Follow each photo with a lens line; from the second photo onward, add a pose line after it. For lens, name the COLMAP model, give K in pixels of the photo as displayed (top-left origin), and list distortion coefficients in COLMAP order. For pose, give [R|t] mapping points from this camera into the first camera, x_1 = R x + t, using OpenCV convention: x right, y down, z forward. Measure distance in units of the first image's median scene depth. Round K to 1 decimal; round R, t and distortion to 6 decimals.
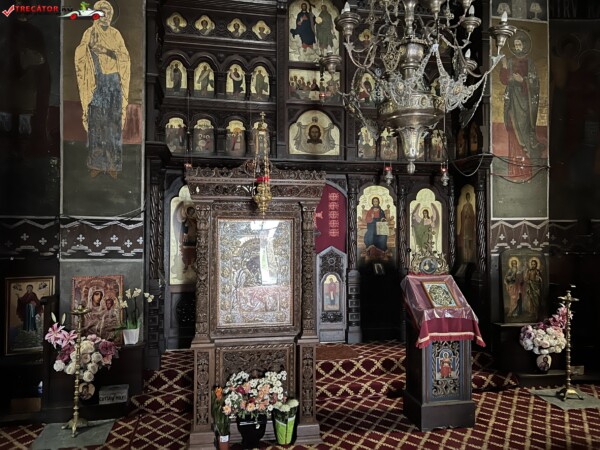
lens RADIAL K [[453.1, 0, 300.0], [0, 453.1, 225.0], [0, 0, 1]] dist [0.057125, -0.061706]
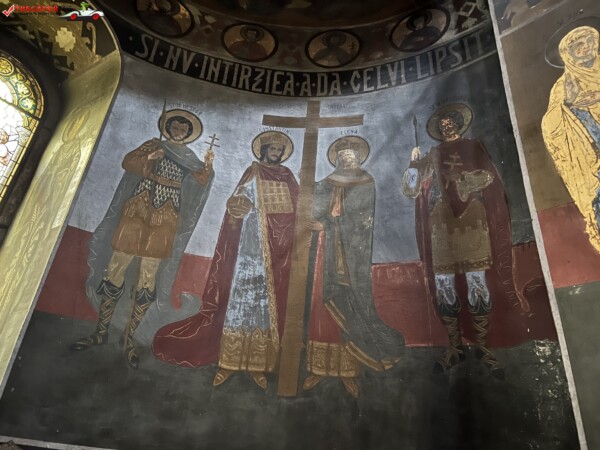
lens RADIAL K [[453.1, 0, 300.0], [0, 453.1, 225.0], [0, 0, 1]] dist [0.057125, -0.061706]
pose [[0.577293, -0.373113, -0.726305, -0.310907], [-0.066269, 0.865151, -0.497113, -0.004667], [0.813843, 0.335112, 0.474720, 0.566183]]
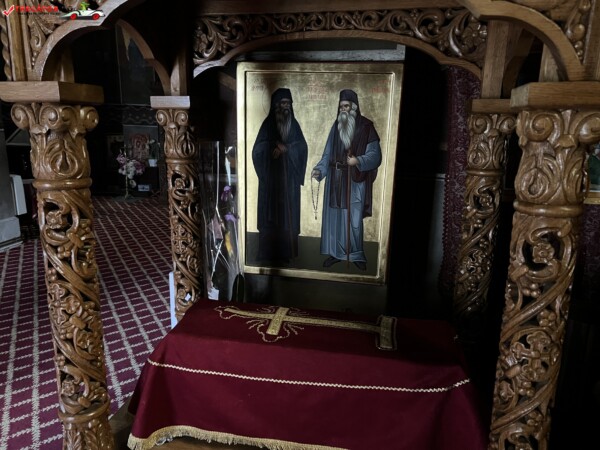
lens RADIAL K [[453.1, 0, 300.0], [0, 453.1, 225.0], [0, 0, 1]] dist [0.057125, -0.061706]
pose [[0.923855, 0.101262, -0.369105, 1.062543], [-0.012802, 0.972003, 0.234619, 0.018438], [0.382530, -0.212029, 0.899286, -0.693623]]
